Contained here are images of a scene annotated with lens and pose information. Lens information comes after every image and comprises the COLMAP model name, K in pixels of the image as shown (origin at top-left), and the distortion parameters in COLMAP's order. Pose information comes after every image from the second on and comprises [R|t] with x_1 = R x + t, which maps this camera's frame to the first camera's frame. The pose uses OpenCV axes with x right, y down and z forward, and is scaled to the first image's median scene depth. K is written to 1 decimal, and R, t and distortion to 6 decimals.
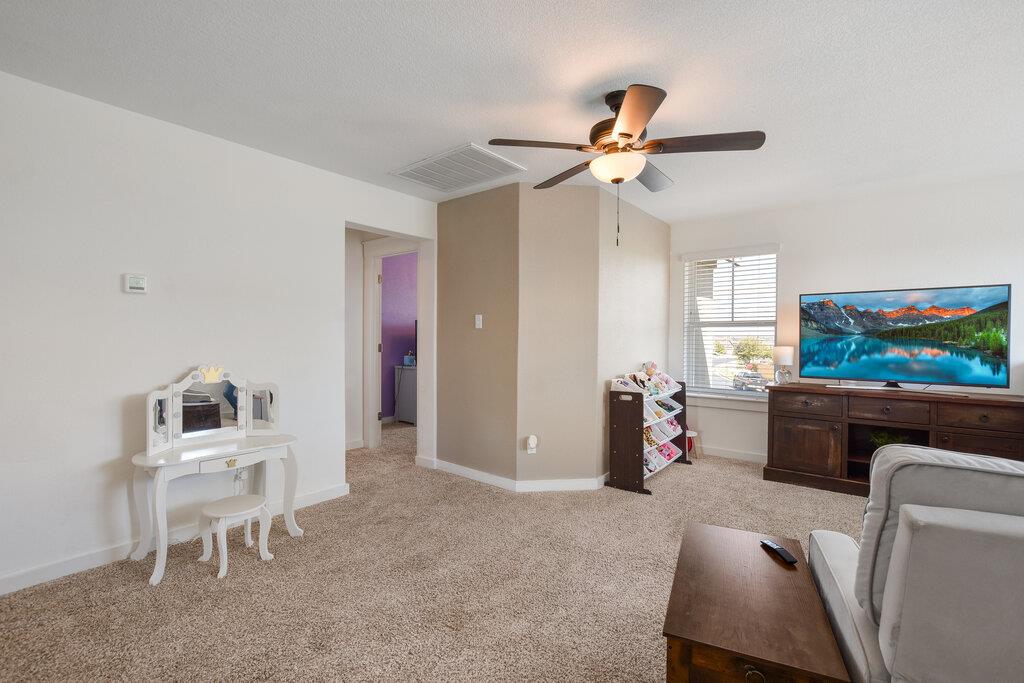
lens RADIAL K [[447.0, 0, 505.4], [0, 447.0, 338.2], [0, 0, 1]] dist [-0.012026, 0.000914]
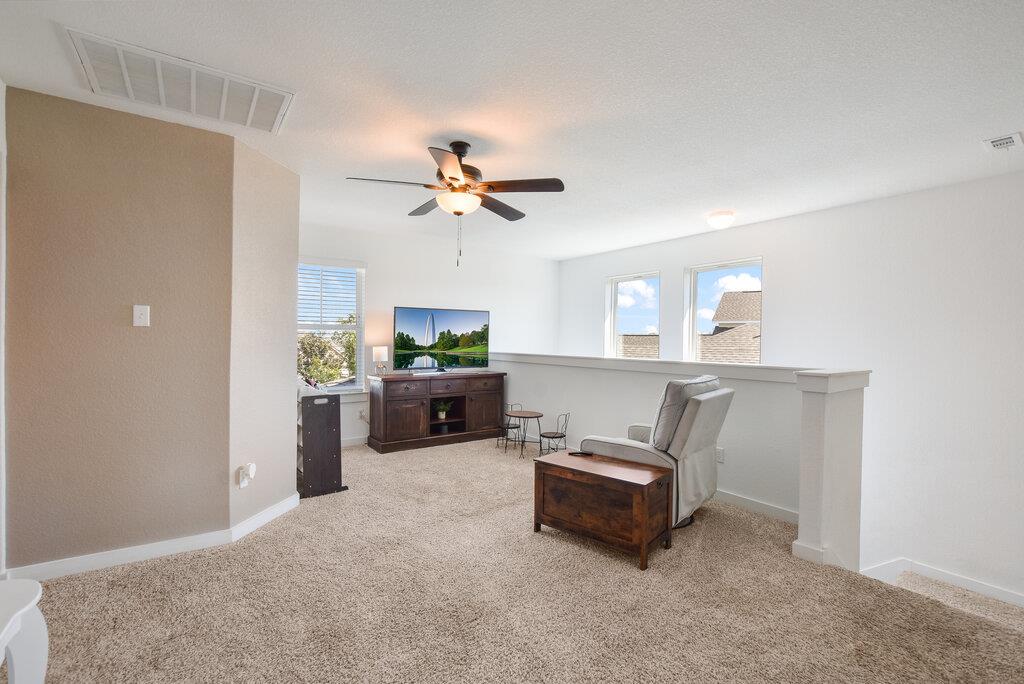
lens RADIAL K [[452.3, 0, 512.9], [0, 452.3, 342.5], [0, 0, 1]] dist [-0.019629, 0.001134]
pose [[0.268212, -0.006978, 0.963335, -0.582701], [-0.001742, 0.999969, 0.007728, -0.004763], [-0.963358, -0.003750, 0.268191, 0.333416]]
